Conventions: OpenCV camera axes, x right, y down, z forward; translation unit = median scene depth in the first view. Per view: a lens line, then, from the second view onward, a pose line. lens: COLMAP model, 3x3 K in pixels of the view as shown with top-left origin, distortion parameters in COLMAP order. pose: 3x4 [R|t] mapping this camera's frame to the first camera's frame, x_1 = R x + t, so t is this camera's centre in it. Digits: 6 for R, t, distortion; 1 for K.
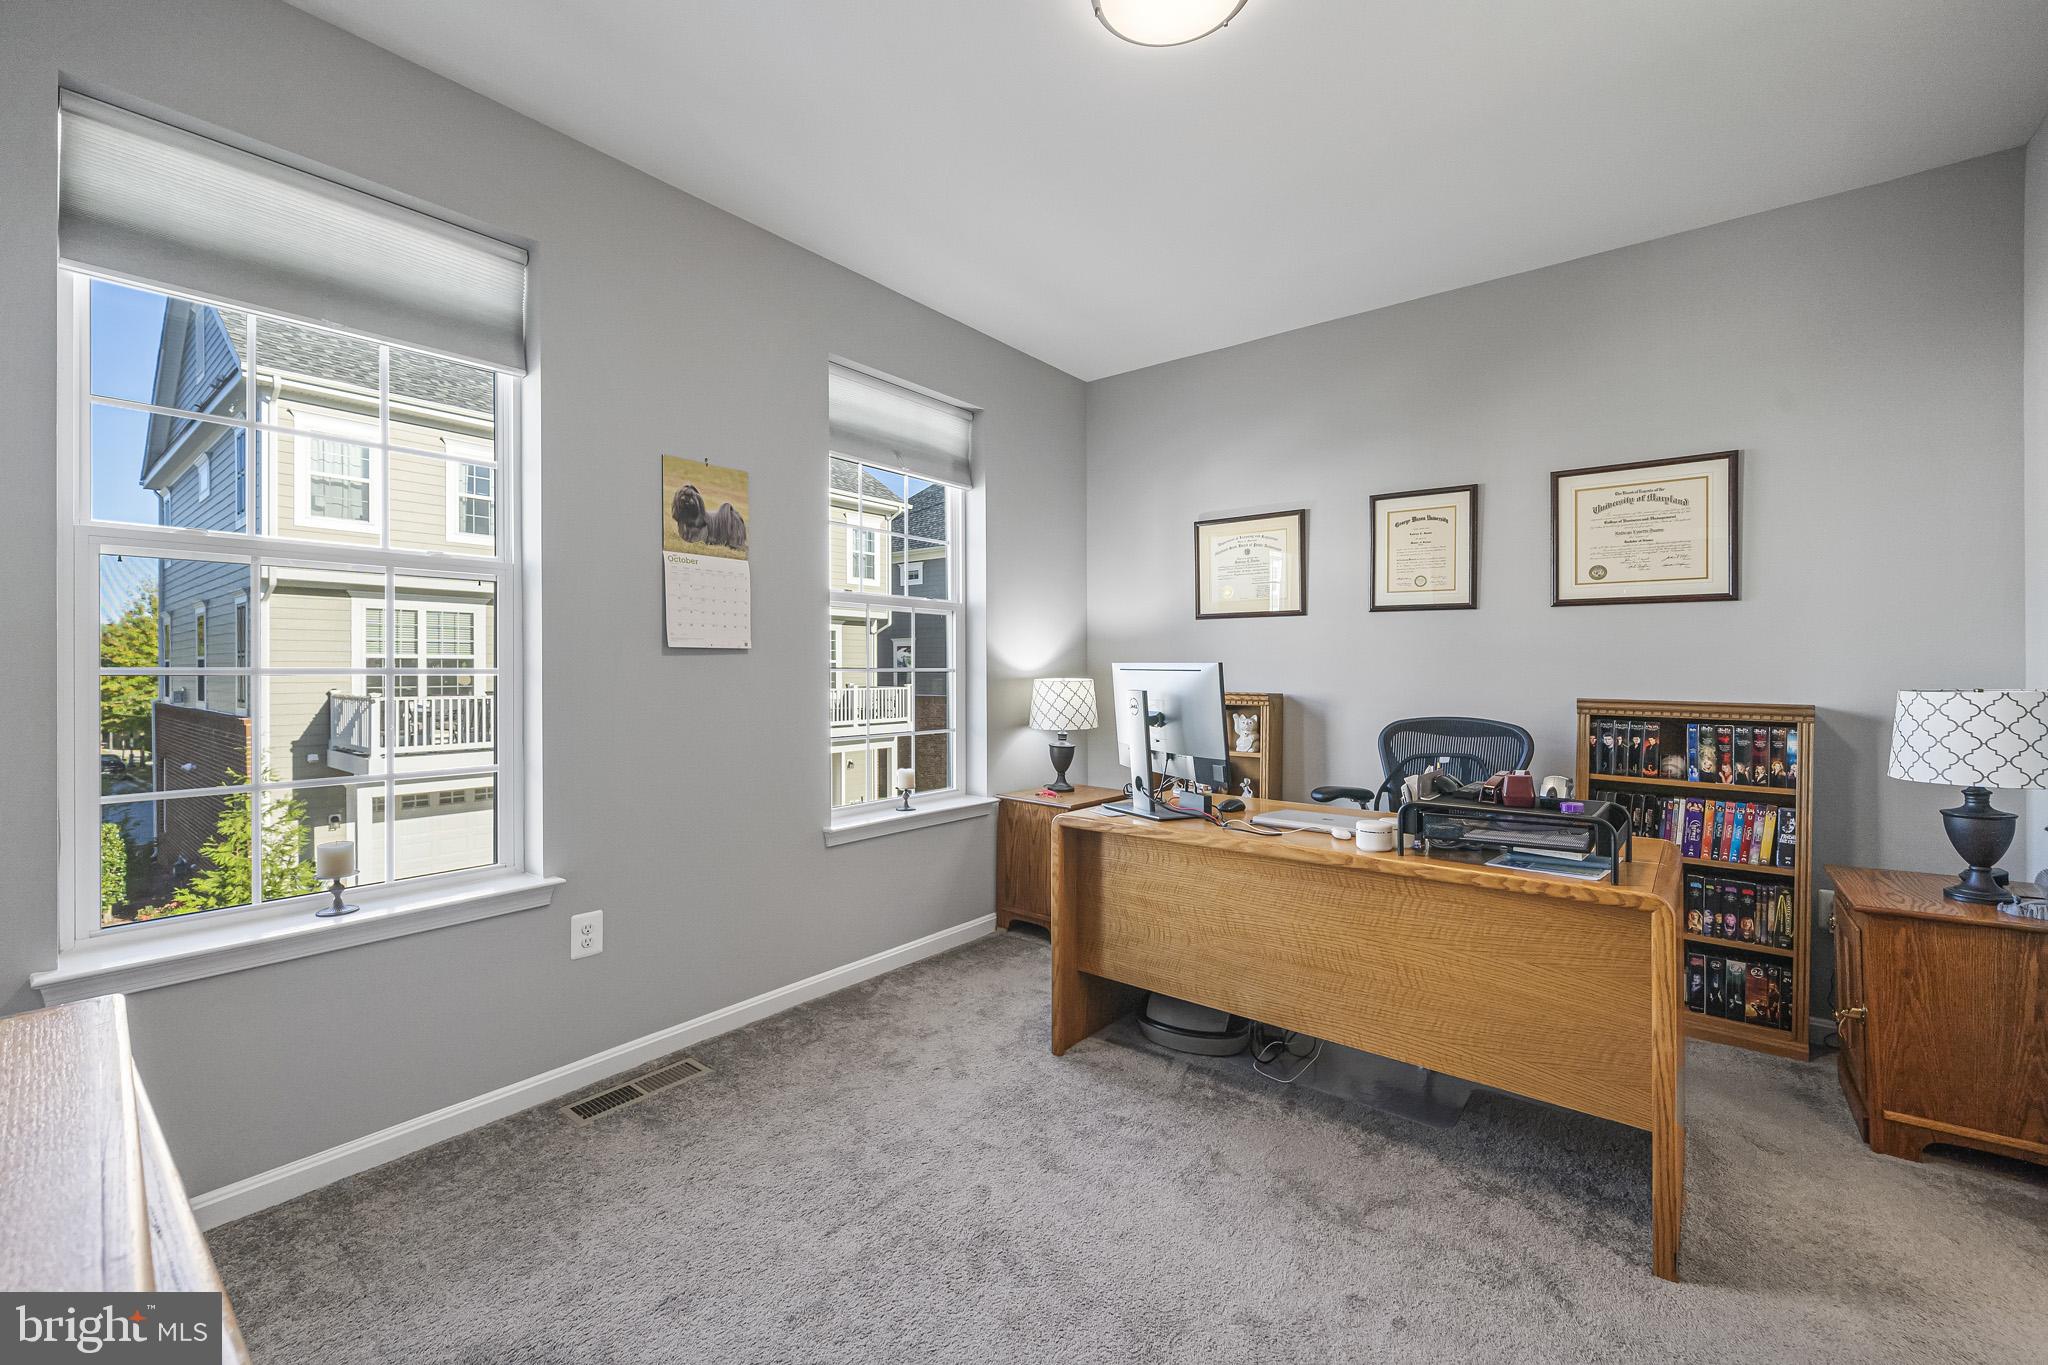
lens RADIAL K [[824.8, 0, 1004.5], [0, 824.8, 681.8], [0, 0, 1]] dist [-0.000762, 0.000111]
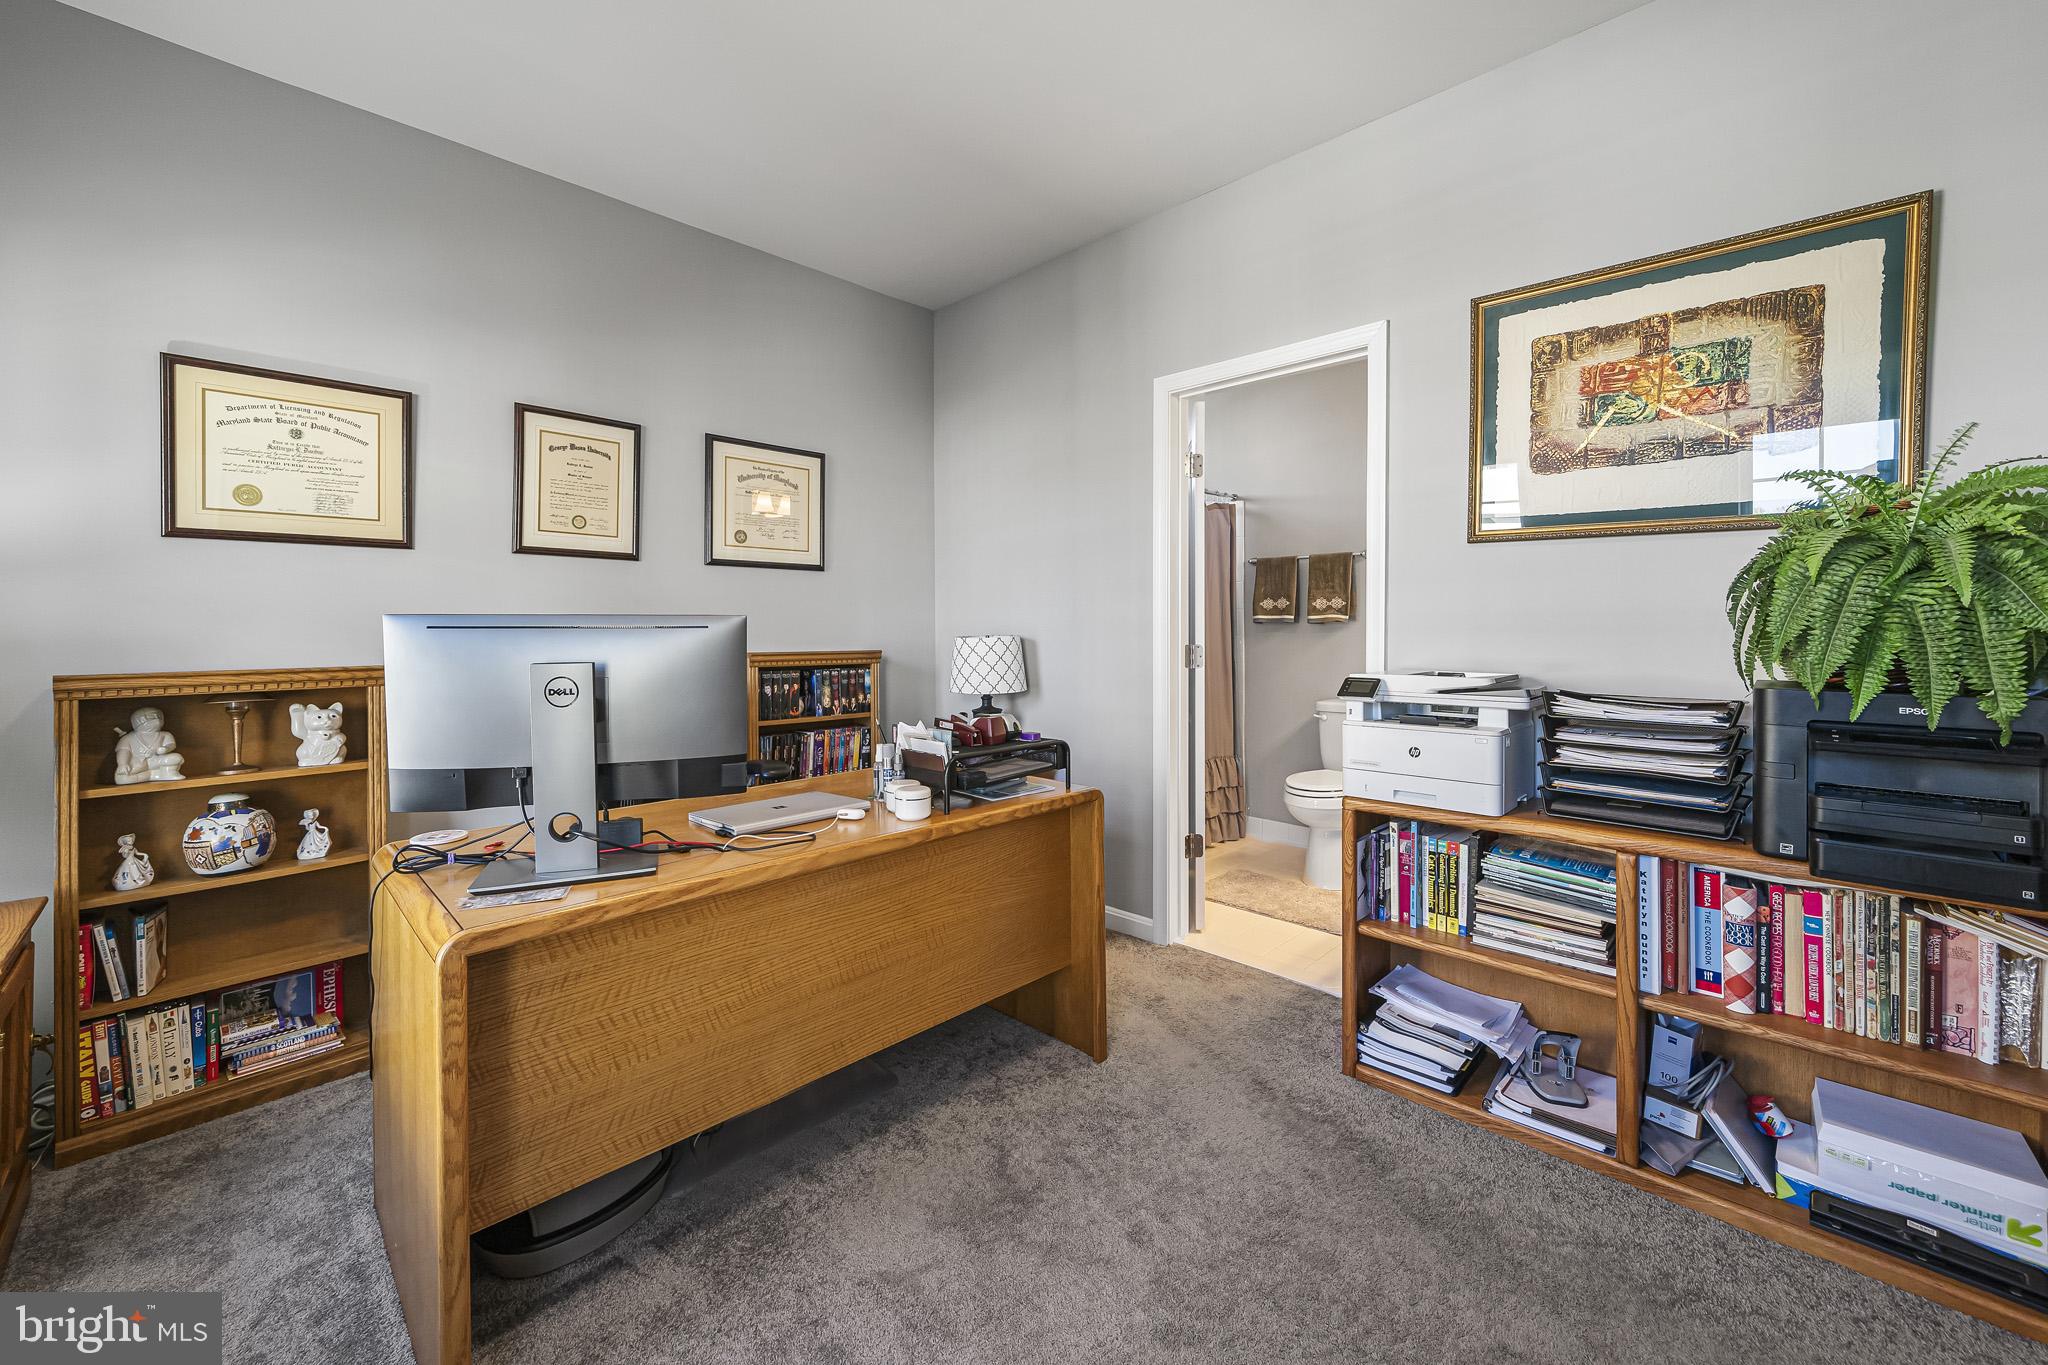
lens RADIAL K [[805.4, 0, 1020.9], [0, 805.4, 630.4], [0, 0, 1]] dist [0.000456, -0.000052]
pose [[0.104214, -0.009646, 0.994508, -0.328533], [0.021823, 0.999734, 0.007410, -0.009577], [-0.994315, 0.020931, 0.104397, 0.576030]]
